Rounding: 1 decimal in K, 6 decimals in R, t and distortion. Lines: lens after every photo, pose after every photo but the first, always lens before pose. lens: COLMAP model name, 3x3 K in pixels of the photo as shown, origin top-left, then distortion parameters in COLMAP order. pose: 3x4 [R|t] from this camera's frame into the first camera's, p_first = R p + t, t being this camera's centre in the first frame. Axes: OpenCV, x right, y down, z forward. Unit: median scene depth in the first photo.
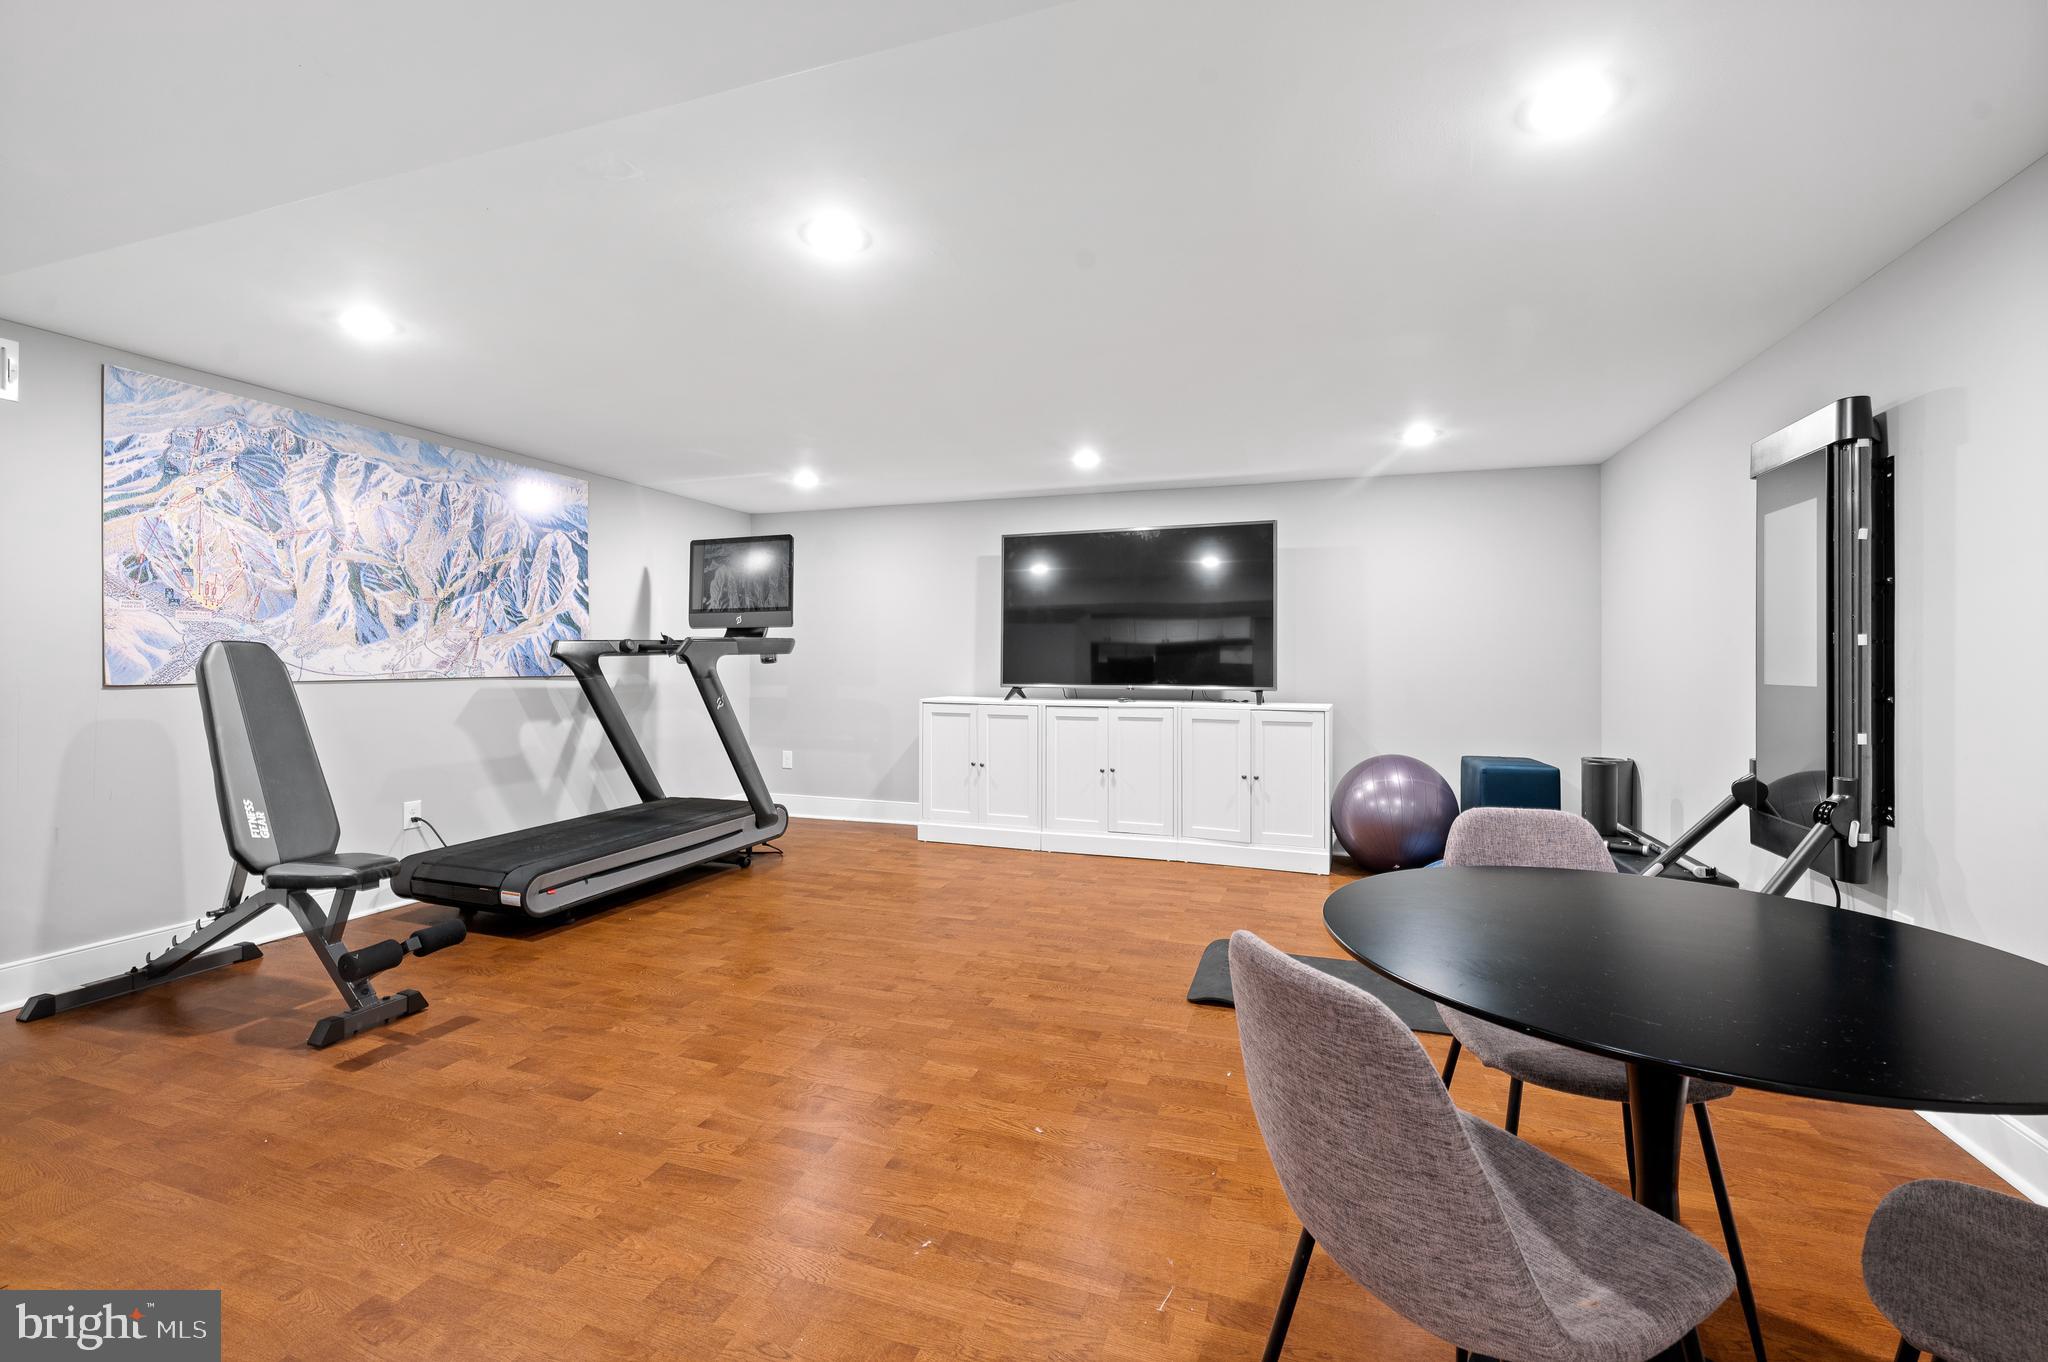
lens RADIAL K [[851.3, 0, 1021.3], [0, 851.3, 671.7], [0, 0, 1]] dist [-0.001354, -0.000295]
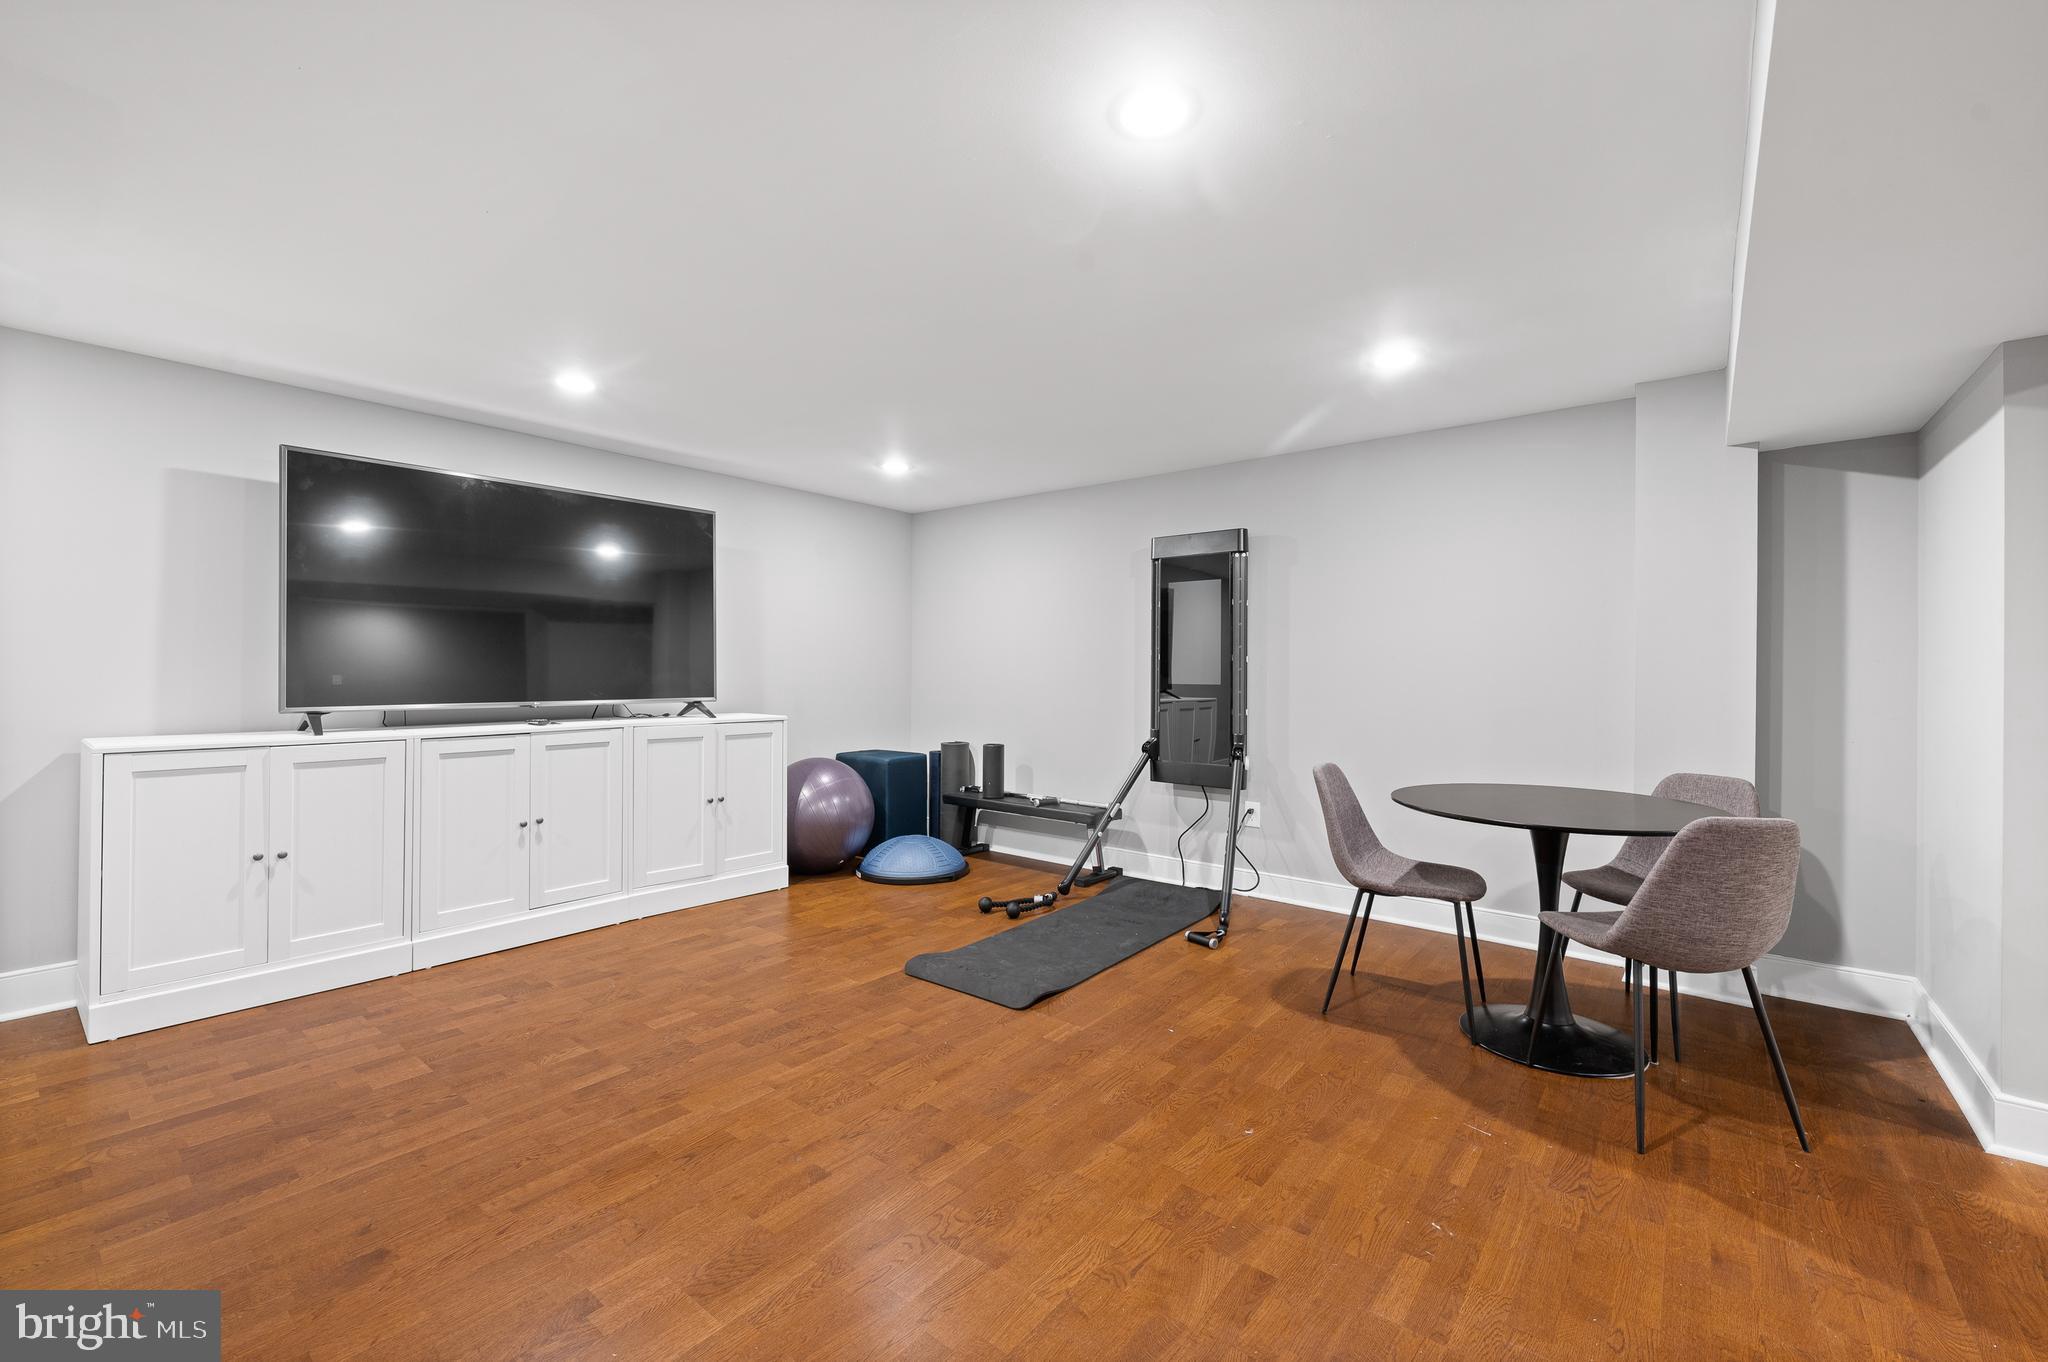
lens RADIAL K [[851.3, 0, 1020.0], [0, 851.3, 670.0], [0, 0, 1]] dist [-0.001354, -0.000295]
pose [[0.332416, -0.001547, 0.943132, -0.485681], [0.006370, 0.999980, -0.000605, -0.009336], [-0.943111, 0.006209, 0.332419, 0.427445]]
